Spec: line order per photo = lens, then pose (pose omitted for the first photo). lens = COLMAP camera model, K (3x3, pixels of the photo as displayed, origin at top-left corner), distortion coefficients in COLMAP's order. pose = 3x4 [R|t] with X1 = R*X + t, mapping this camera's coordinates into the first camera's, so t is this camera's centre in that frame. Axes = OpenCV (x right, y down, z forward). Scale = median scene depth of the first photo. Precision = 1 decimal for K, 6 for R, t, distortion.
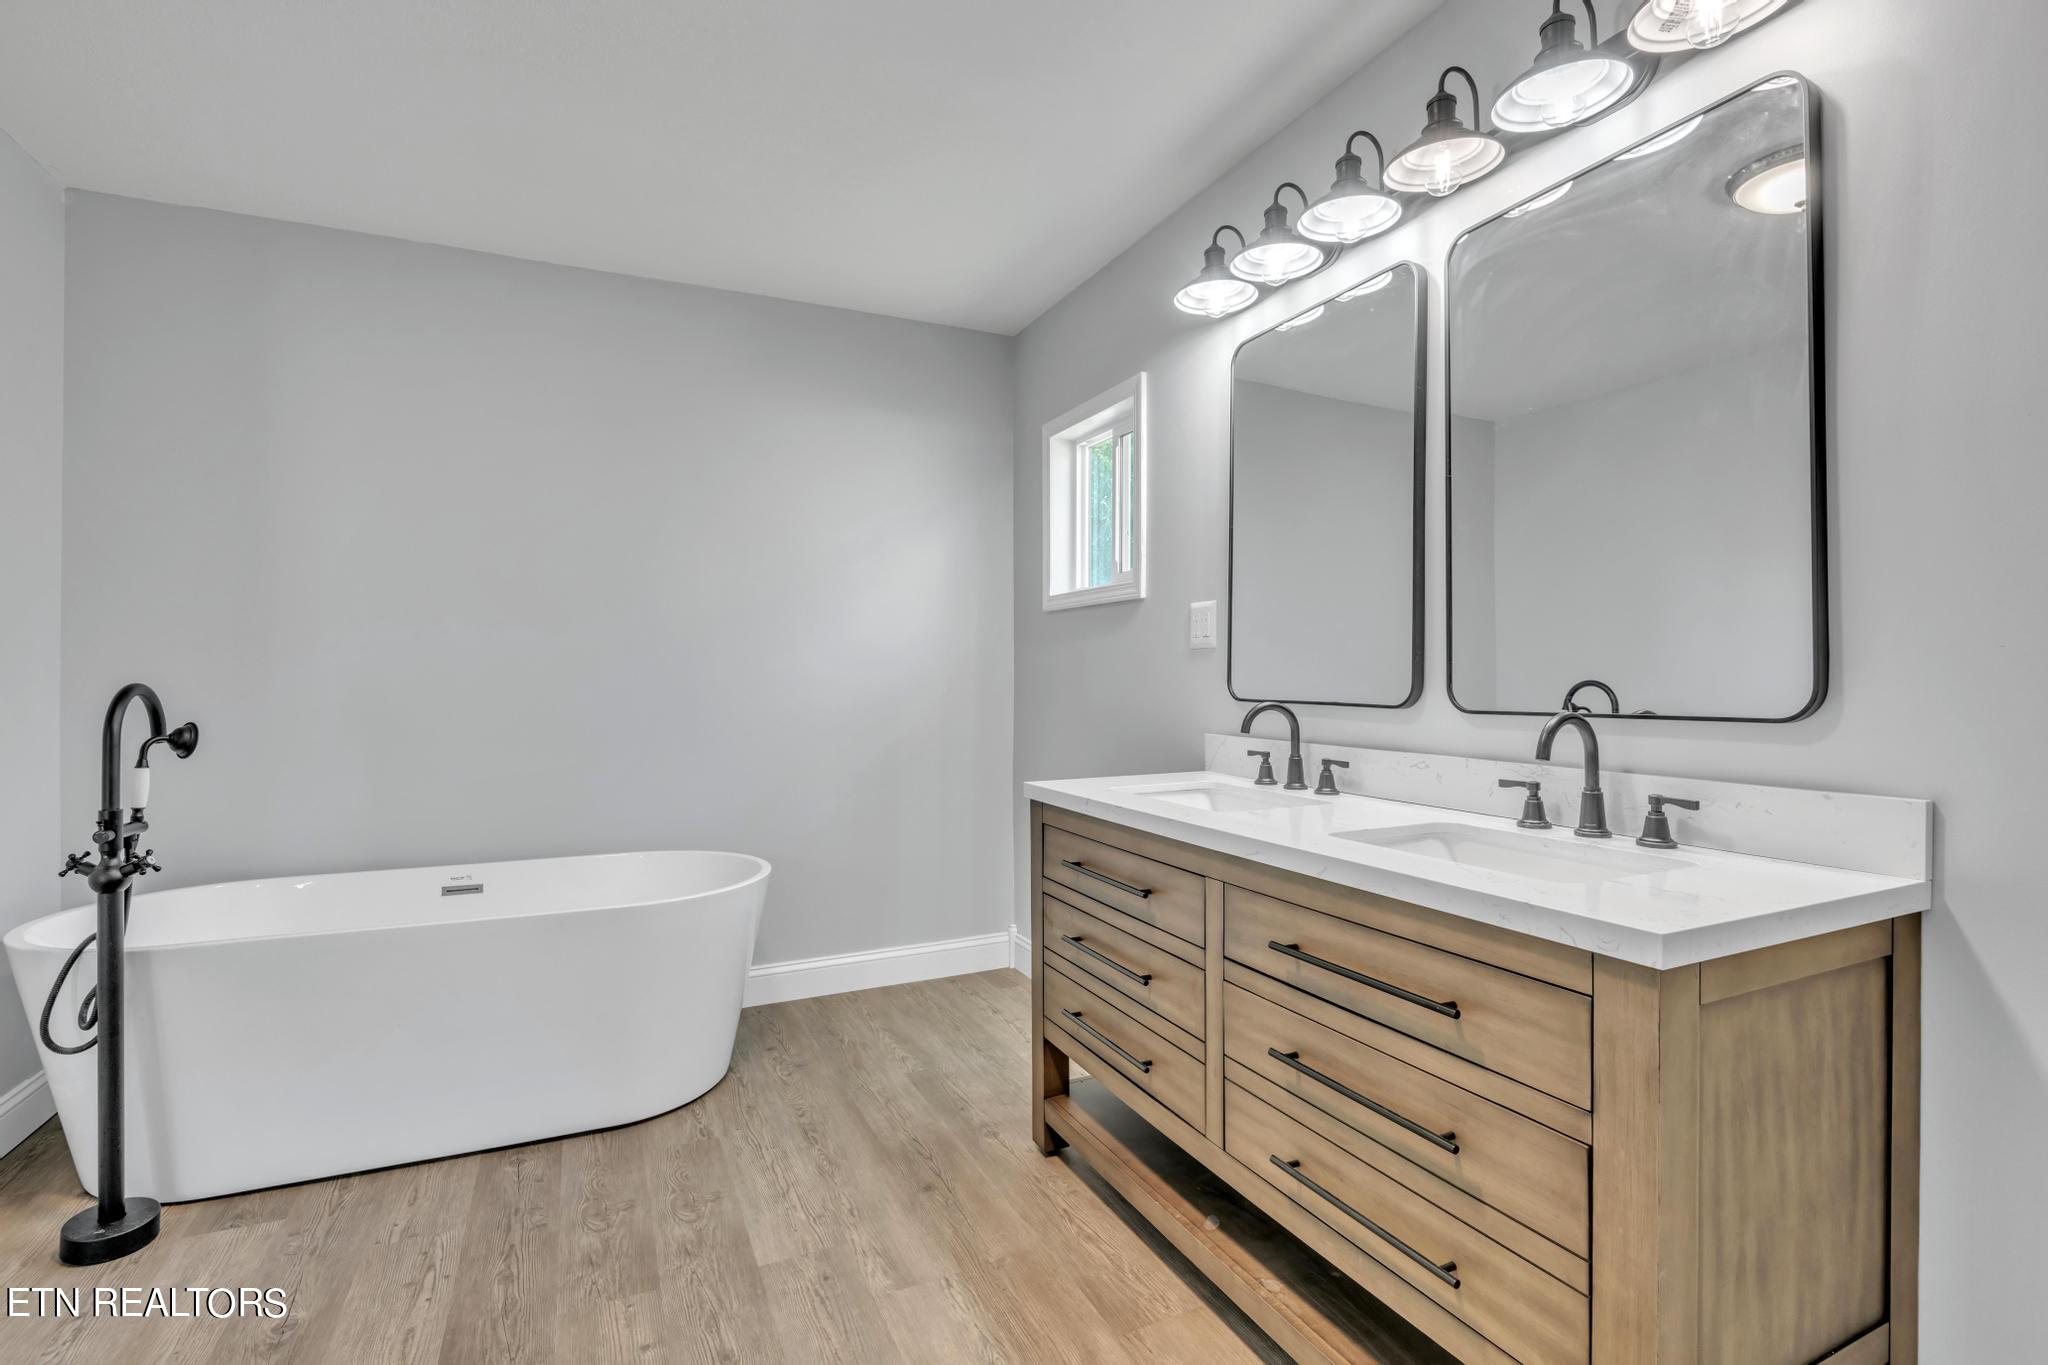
lens RADIAL K [[956.8, 0, 1032.8], [0, 956.8, 675.4], [0, 0, 1]] dist [-0.000534, -0.007884]
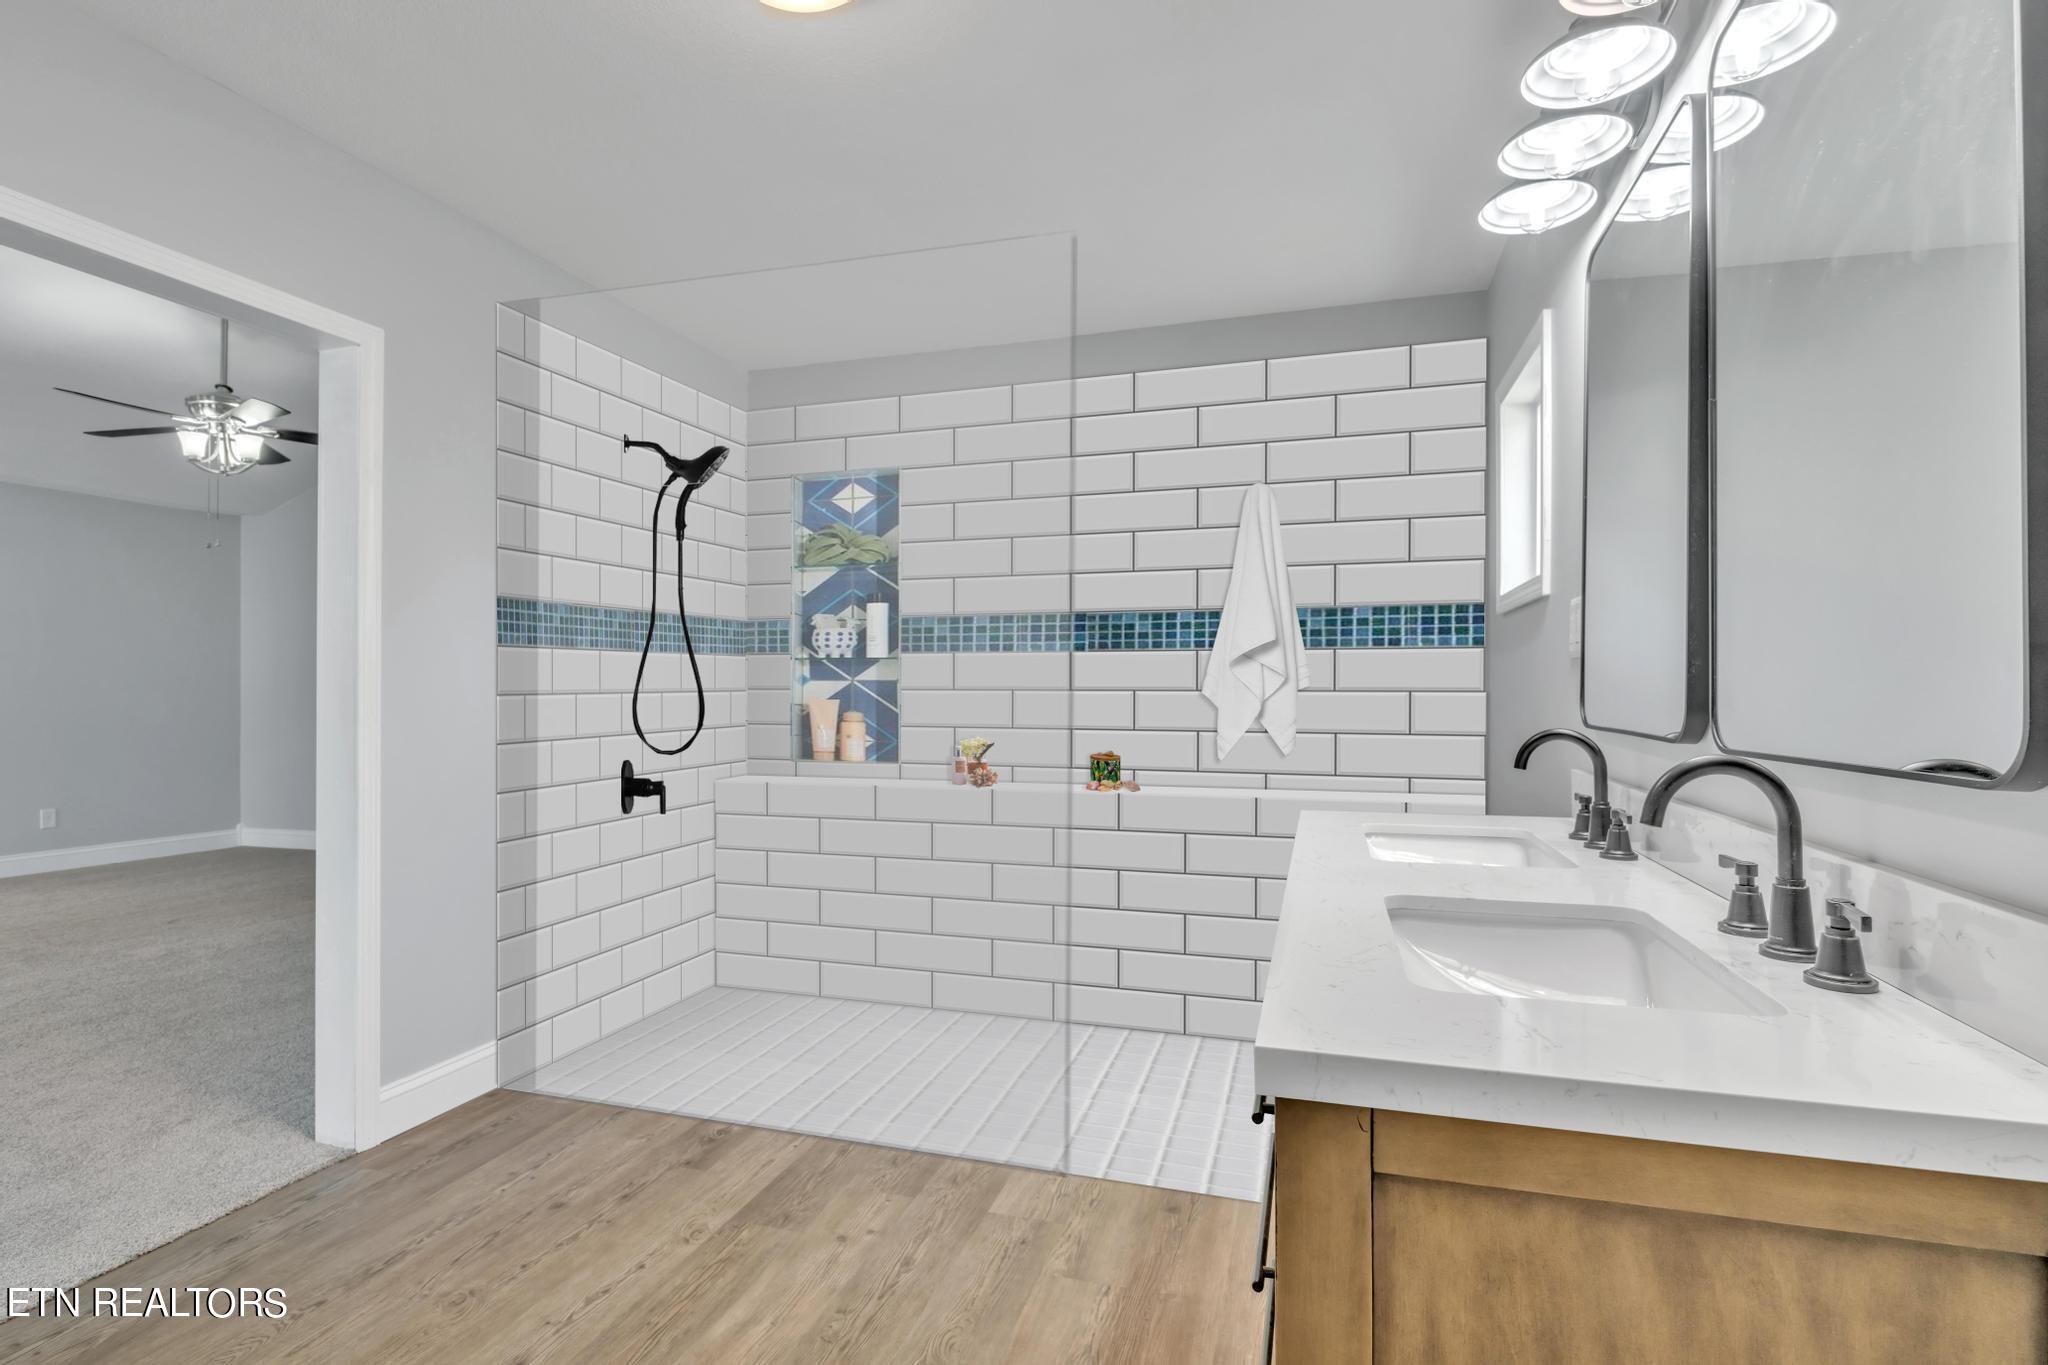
lens RADIAL K [[993.3, 0, 1024.0], [0, 993.3, 682.5], [0, 0, 1]] dist [0.001424, -0.009073]
pose [[0.736981, -0.001603, -0.675911, 0.568447], [-0.002124, 0.999987, -0.004689, -0.005086], [0.675910, 0.004891, 0.736968, 0.163393]]
